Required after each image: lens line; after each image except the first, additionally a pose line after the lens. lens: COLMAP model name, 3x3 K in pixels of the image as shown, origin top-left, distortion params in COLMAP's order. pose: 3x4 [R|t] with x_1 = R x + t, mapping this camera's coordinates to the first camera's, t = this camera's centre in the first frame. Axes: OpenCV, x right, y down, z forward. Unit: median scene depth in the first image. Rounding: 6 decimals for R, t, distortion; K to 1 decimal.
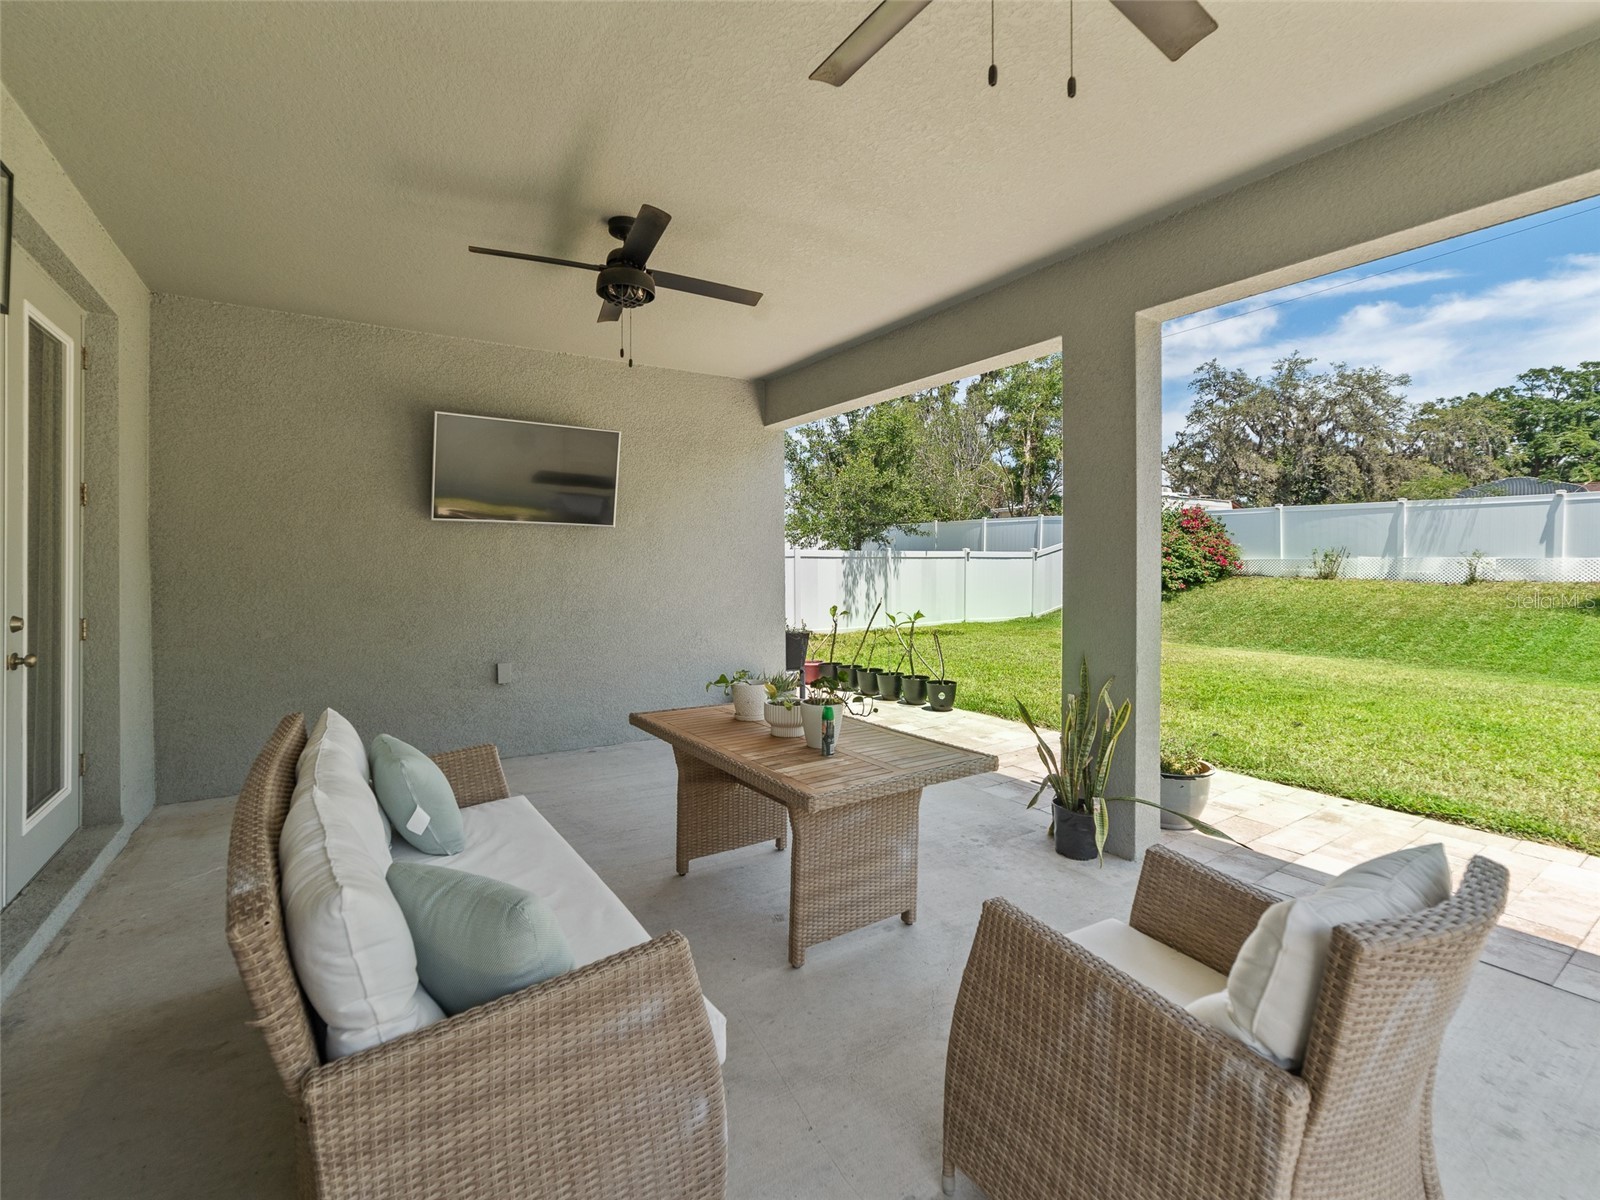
lens RADIAL K [[715.5, 0, 794.9], [0, 715.5, 558.5], [0, 0, 1]] dist [-0.015013, 0.004943]
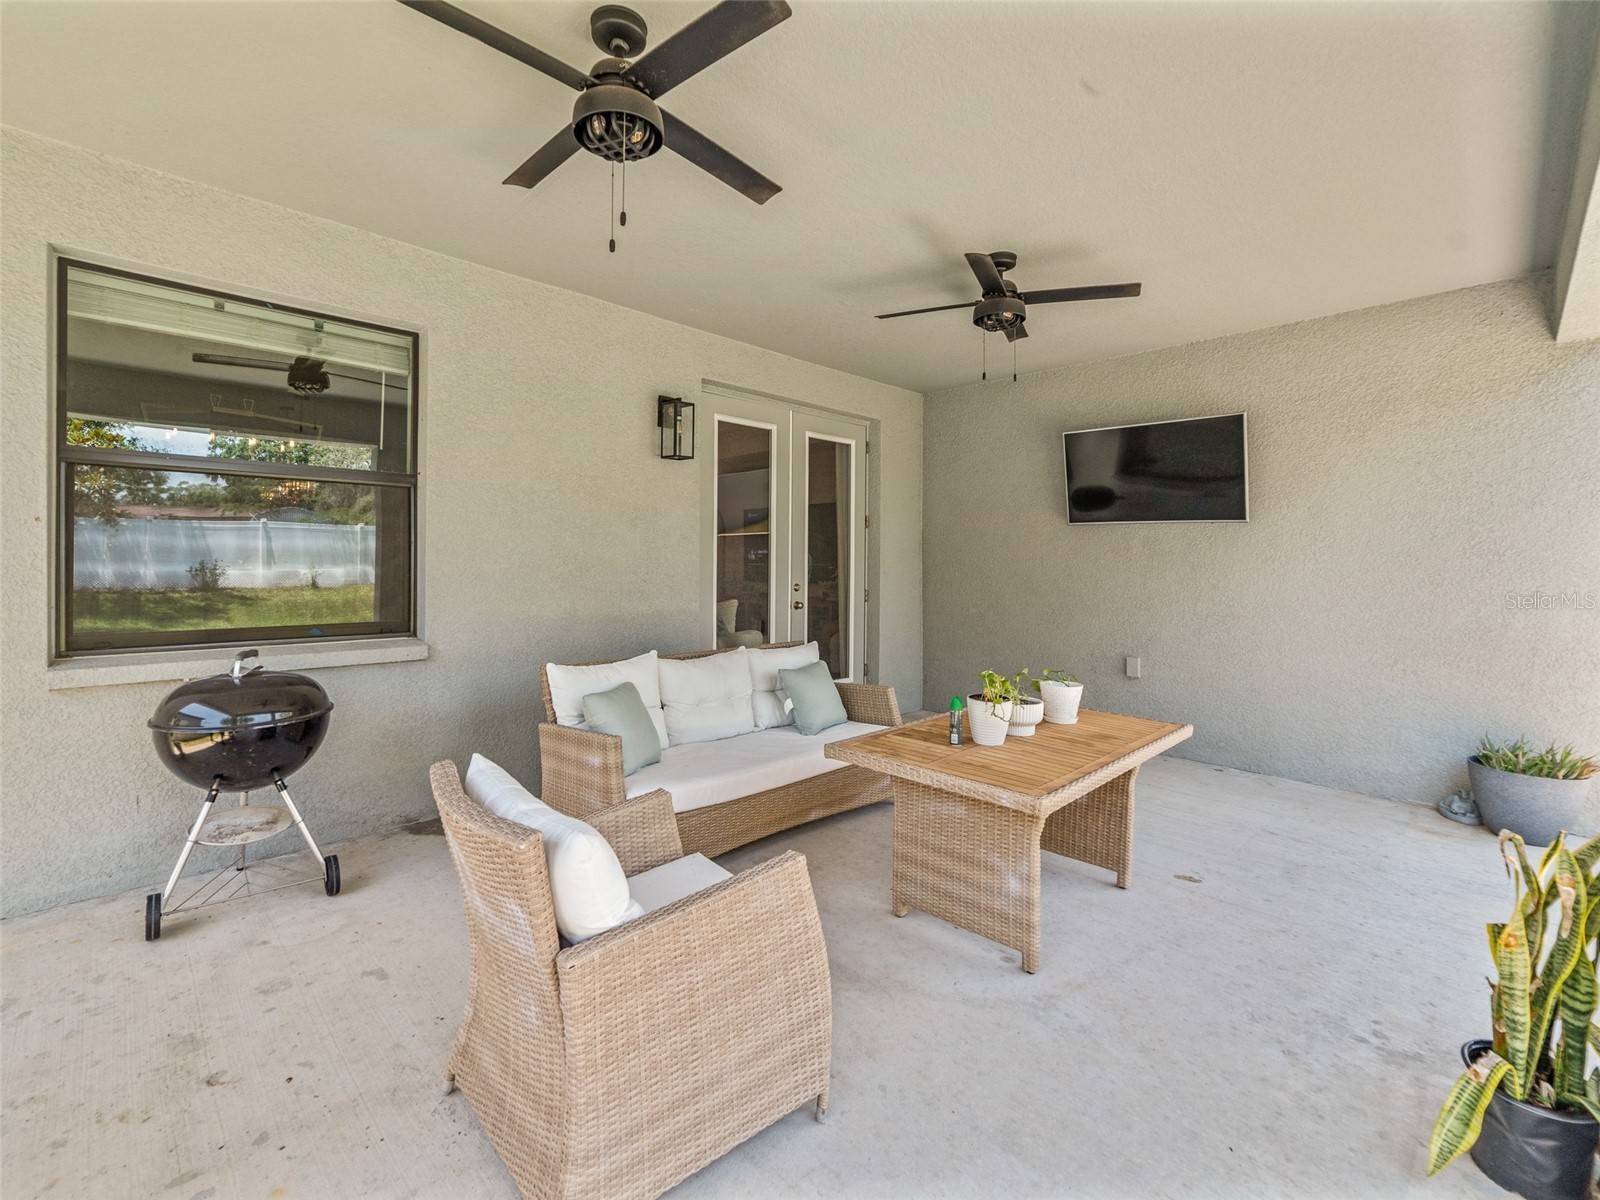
lens RADIAL K [[715.5, 0, 794.9], [0, 715.5, 558.5], [0, 0, 1]] dist [-0.015013, 0.004943]
pose [[0.201004, -0.004702, -0.979579, 0.141263], [-0.007497, 0.999952, -0.006338, 0.003062], [0.979562, 0.008618, 0.200959, 0.081488]]
